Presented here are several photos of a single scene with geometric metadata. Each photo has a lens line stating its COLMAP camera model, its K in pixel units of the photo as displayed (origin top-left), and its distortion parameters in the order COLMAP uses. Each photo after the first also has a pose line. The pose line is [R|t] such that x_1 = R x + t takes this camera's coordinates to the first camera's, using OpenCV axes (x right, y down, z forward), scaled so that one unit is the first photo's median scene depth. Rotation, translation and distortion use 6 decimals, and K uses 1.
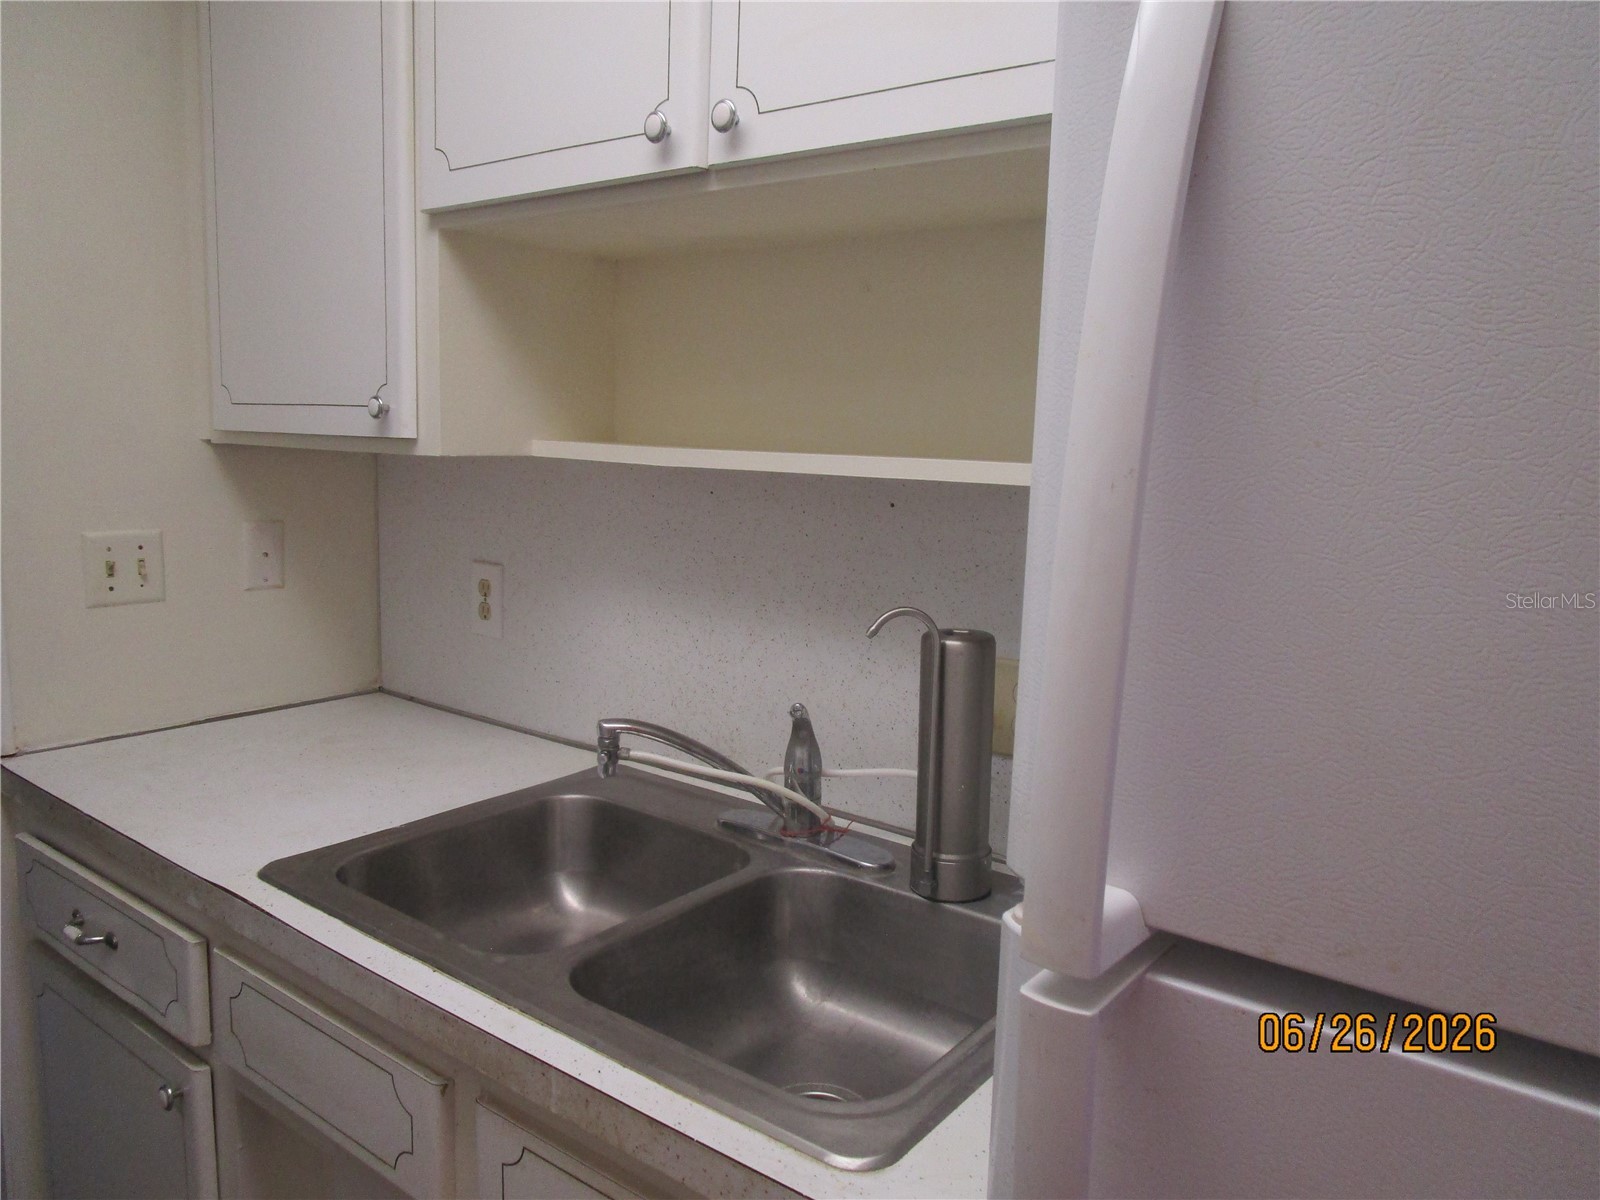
lens RADIAL K [[1147.7, 0, 803.5], [0, 1147.7, 599.6], [0, 0, 1]] dist [-0.022909, 0.009438]
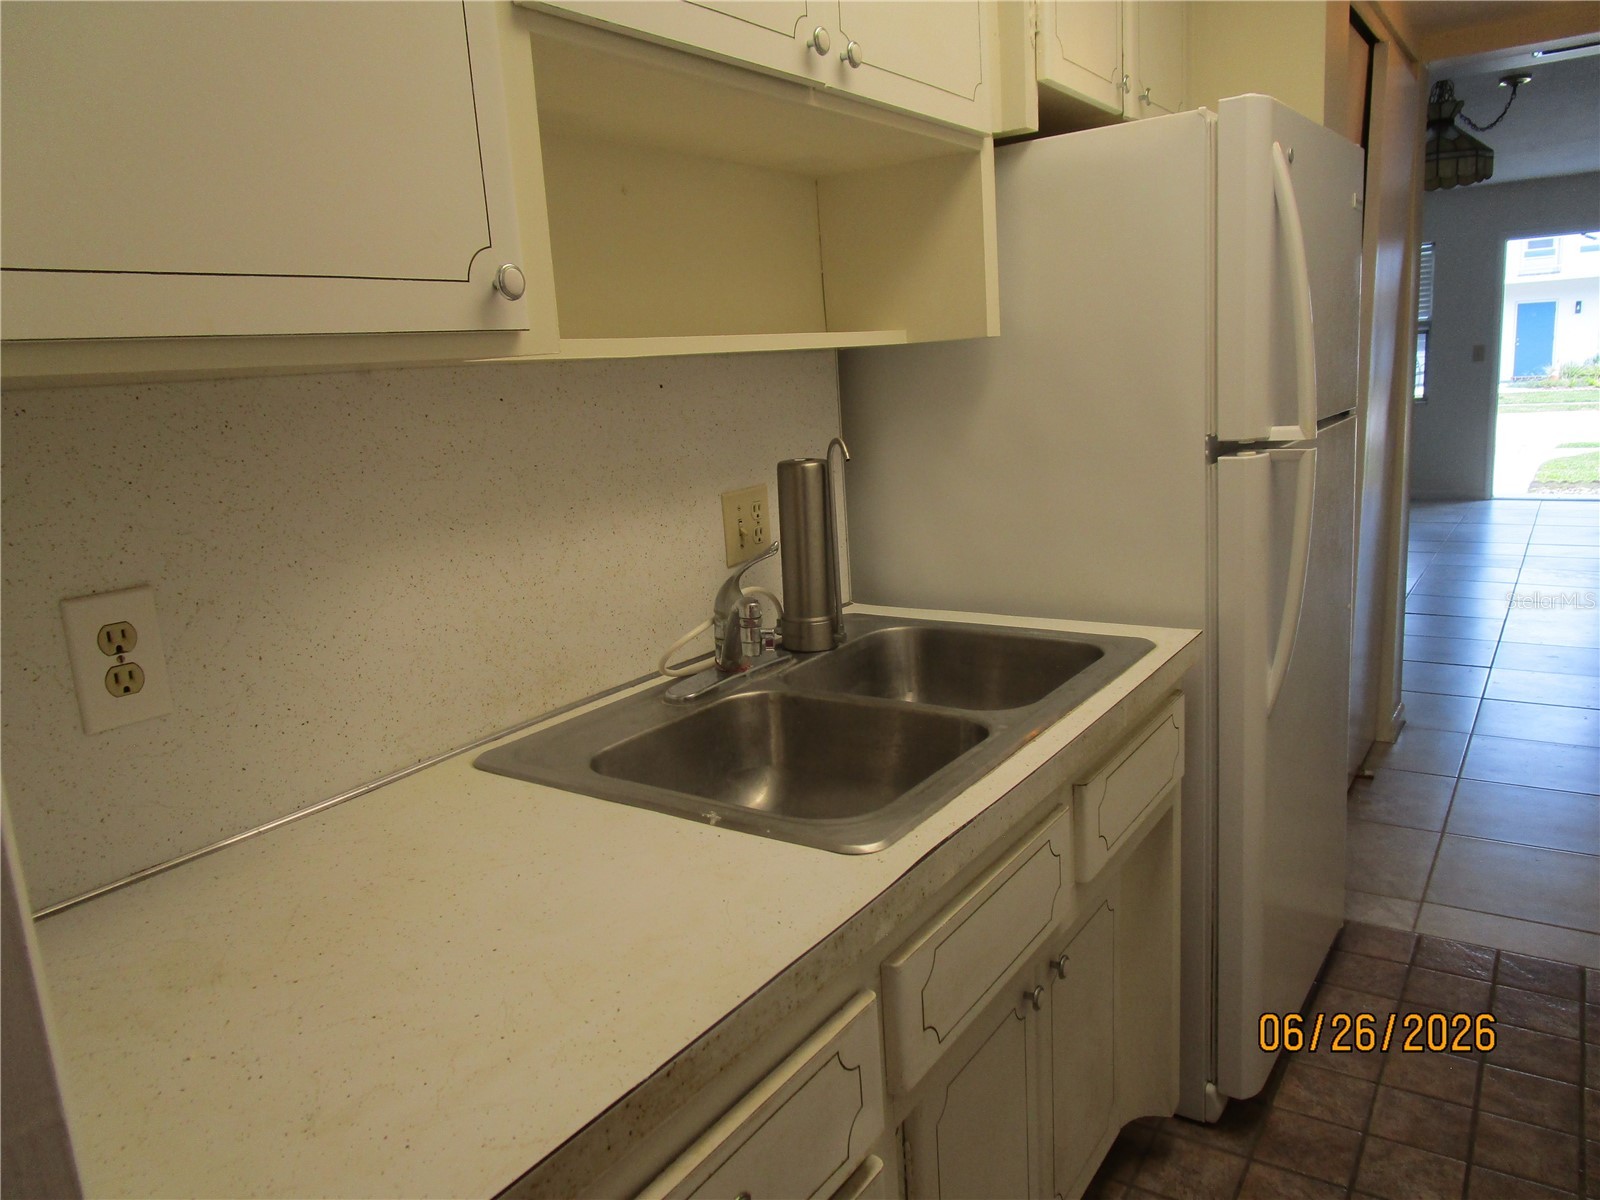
lens RADIAL K [[1147.7, 0, 806.0], [0, 1147.7, 598.6], [0, 0, 1]] dist [-0.022909, 0.009438]
pose [[-0.057972, -0.226626, 0.972255, -1.099614], [0.202557, 0.950965, 0.233742, -0.118512], [-0.977553, 0.210488, -0.009224, 0.910663]]
